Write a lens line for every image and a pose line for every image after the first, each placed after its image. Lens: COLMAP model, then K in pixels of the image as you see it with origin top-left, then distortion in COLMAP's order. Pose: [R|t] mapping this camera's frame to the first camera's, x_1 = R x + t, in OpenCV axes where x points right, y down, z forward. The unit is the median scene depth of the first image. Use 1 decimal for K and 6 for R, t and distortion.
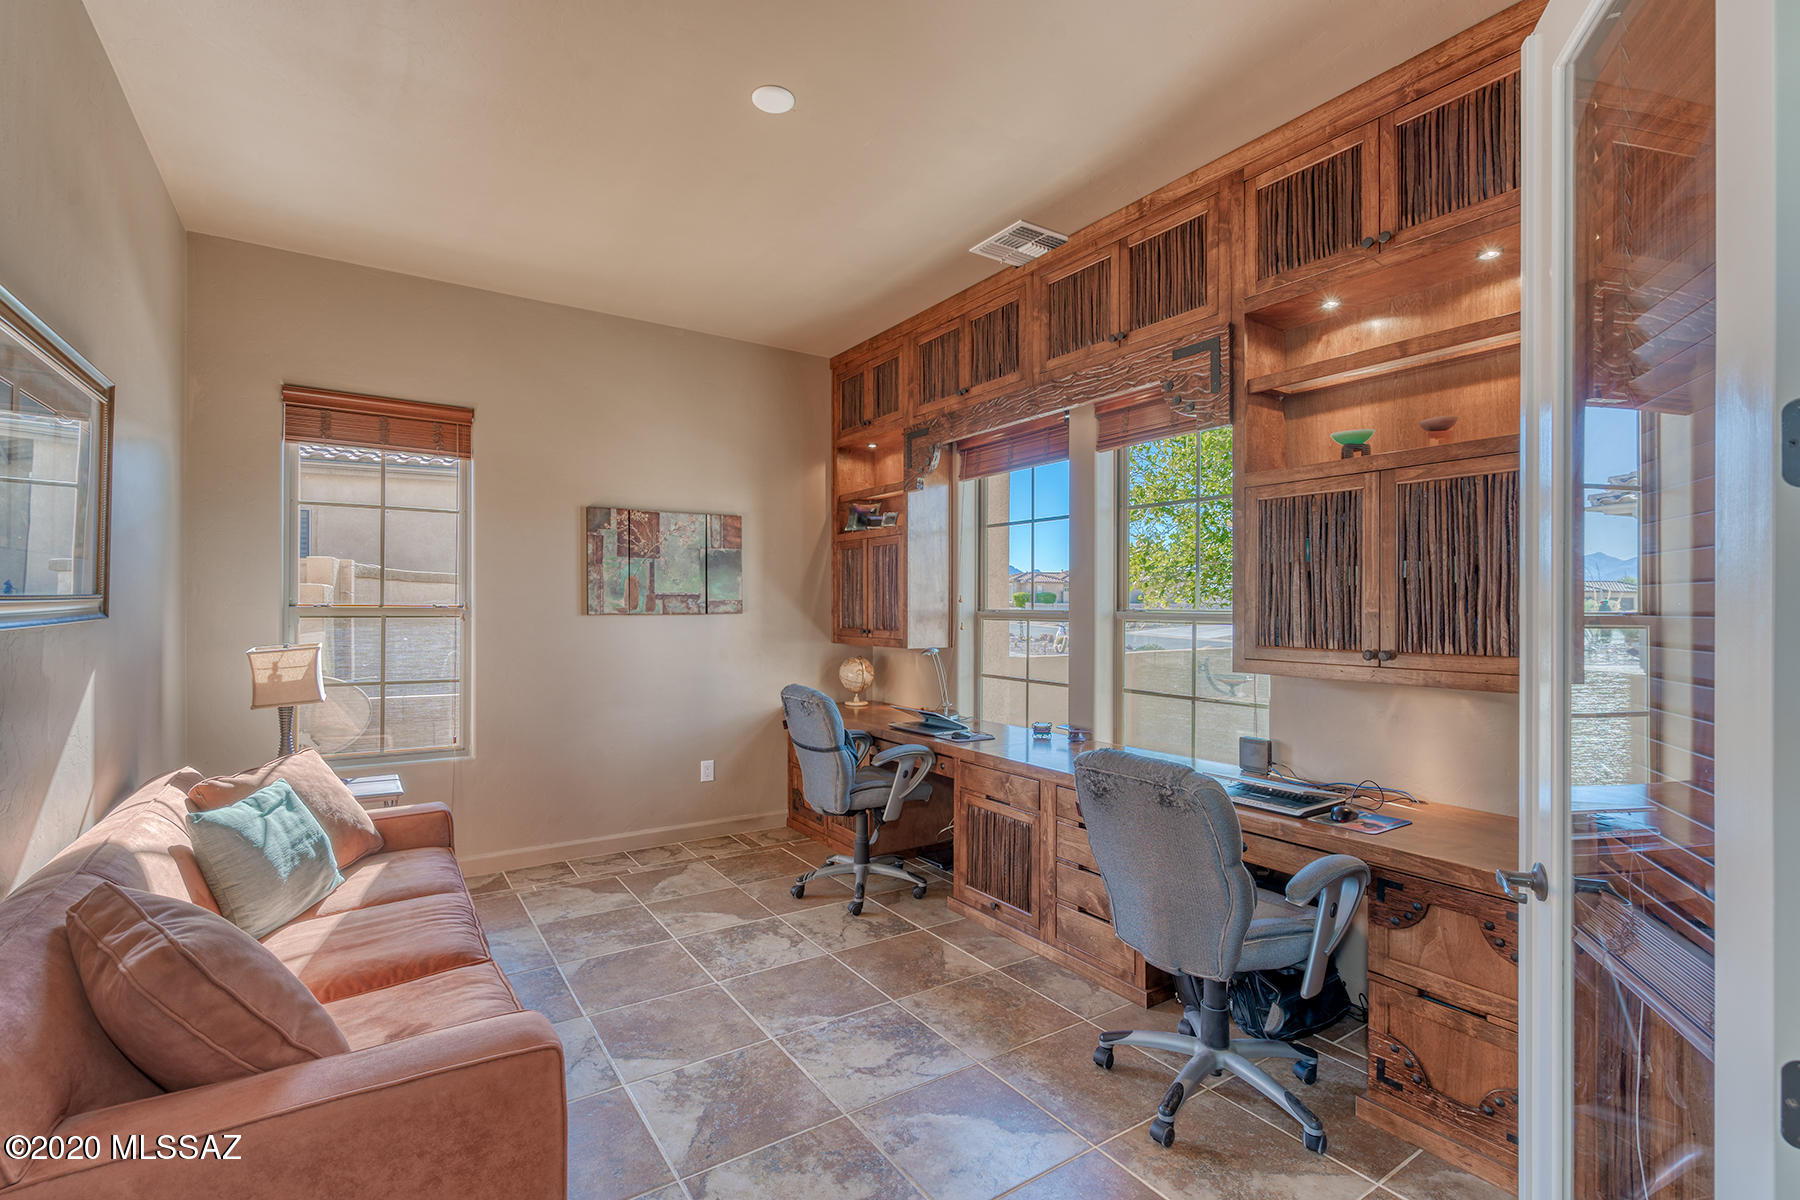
lens RADIAL K [[815.6, 0, 883.4], [0, 815.6, 605.6], [0, 0, 1]] dist [-0.004067, 0.001151]
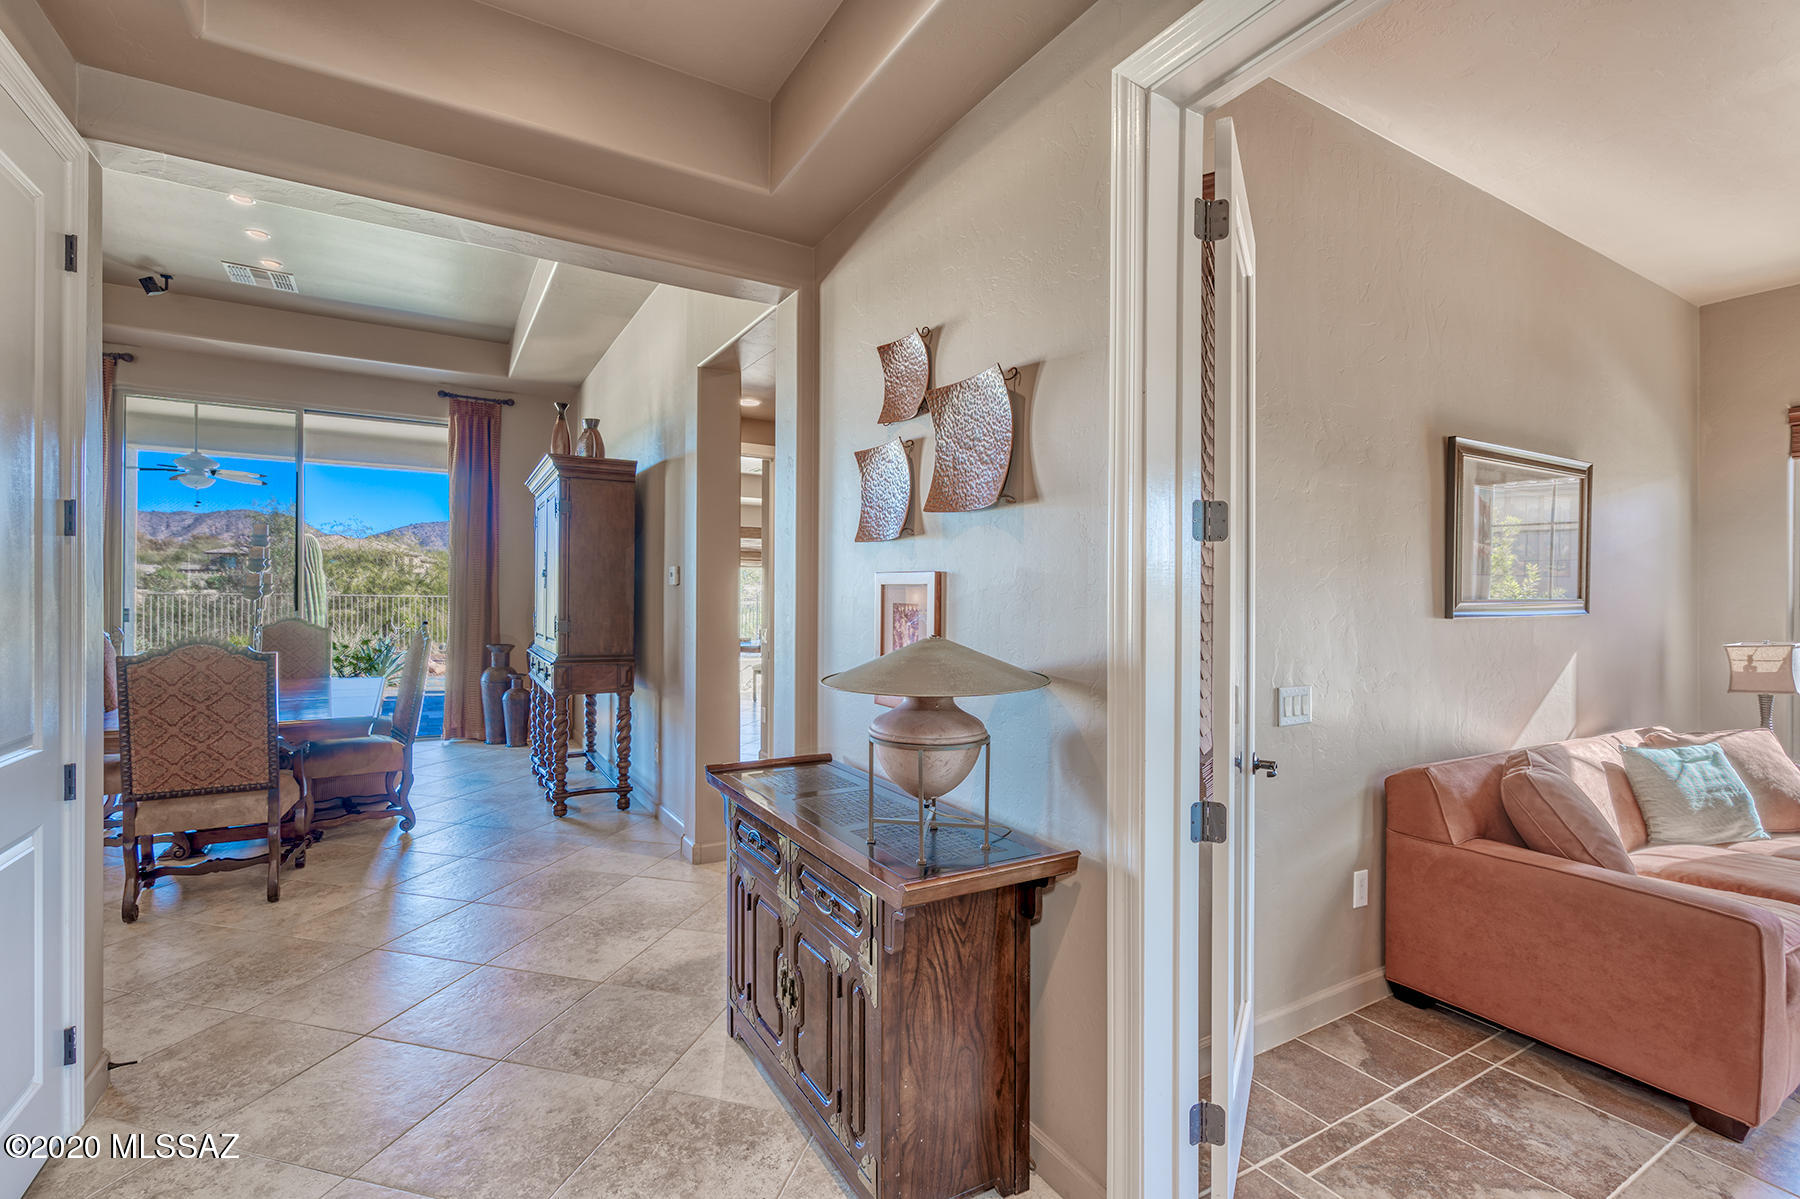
lens RADIAL K [[815.6, 0, 883.4], [0, 815.6, 605.1], [0, 0, 1]] dist [-0.004067, 0.001151]
pose [[-0.051703, 0.000021, -0.998663, 0.629688], [-0.007664, 0.999971, 0.000418, 0.007511], [0.998633, 0.007675, -0.051701, -0.248387]]
